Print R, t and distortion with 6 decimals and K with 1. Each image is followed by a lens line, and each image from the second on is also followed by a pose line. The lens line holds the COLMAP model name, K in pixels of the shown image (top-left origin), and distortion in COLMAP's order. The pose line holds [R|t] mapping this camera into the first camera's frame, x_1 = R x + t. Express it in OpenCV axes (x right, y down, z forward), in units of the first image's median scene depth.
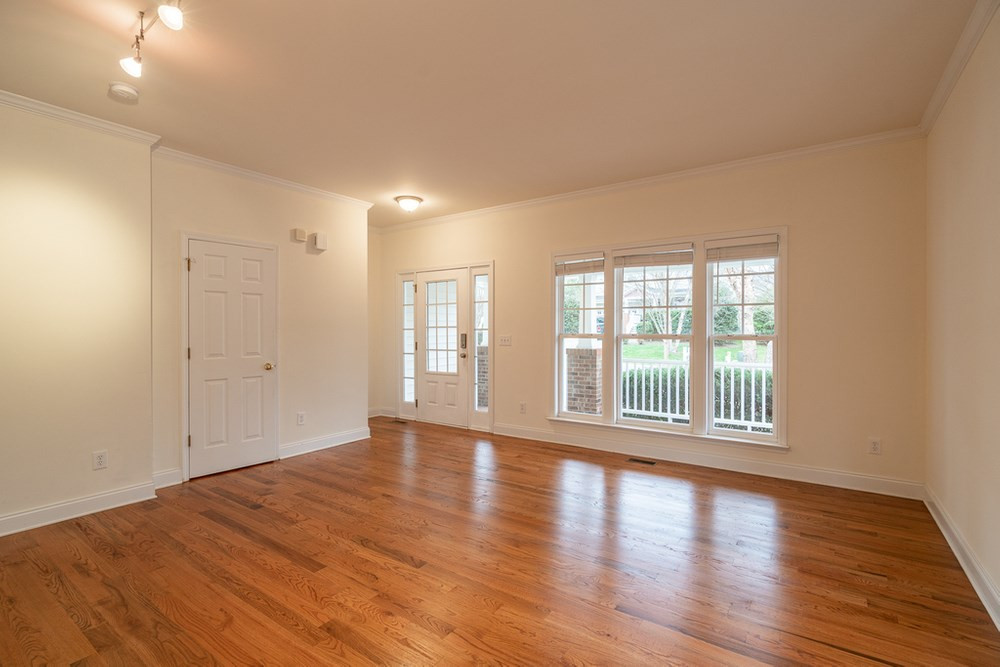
lens RADIAL K [[448.0, 0, 500.0], [0, 448.0, 333.5], [0, 0, 1]] dist [-0.018952, 0.000125]
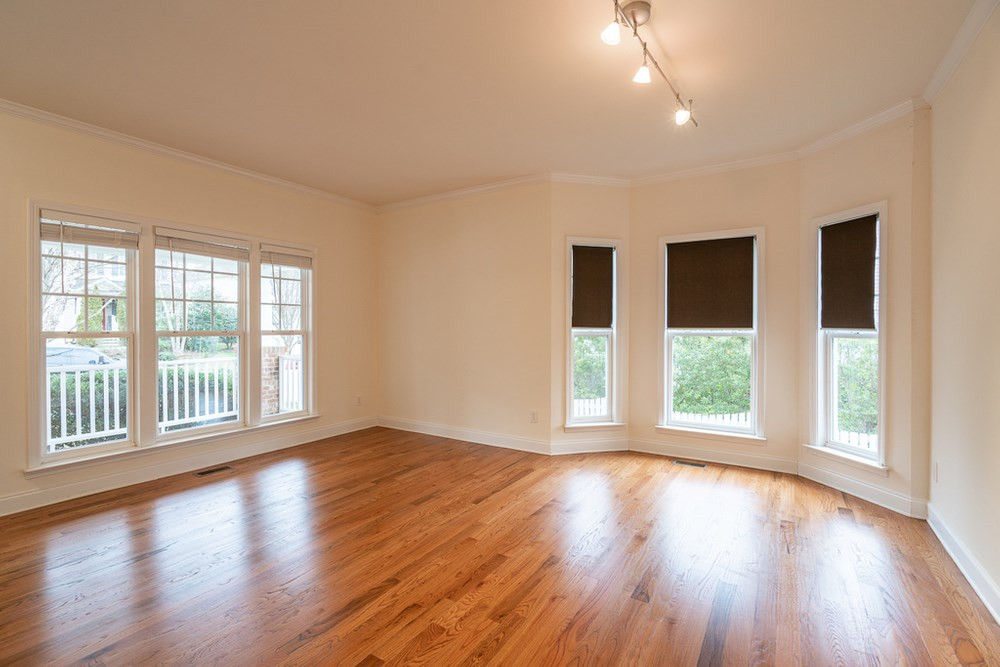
lens RADIAL K [[456.9, 0, 496.3], [0, 456.9, 327.1], [0, 0, 1]] dist [-0.004342, 0.000207]
pose [[-0.027538, -0.003886, 0.999613, -0.590343], [0.009355, 0.999948, 0.004145, -0.004398], [-0.999577, 0.009466, -0.027500, 0.422586]]
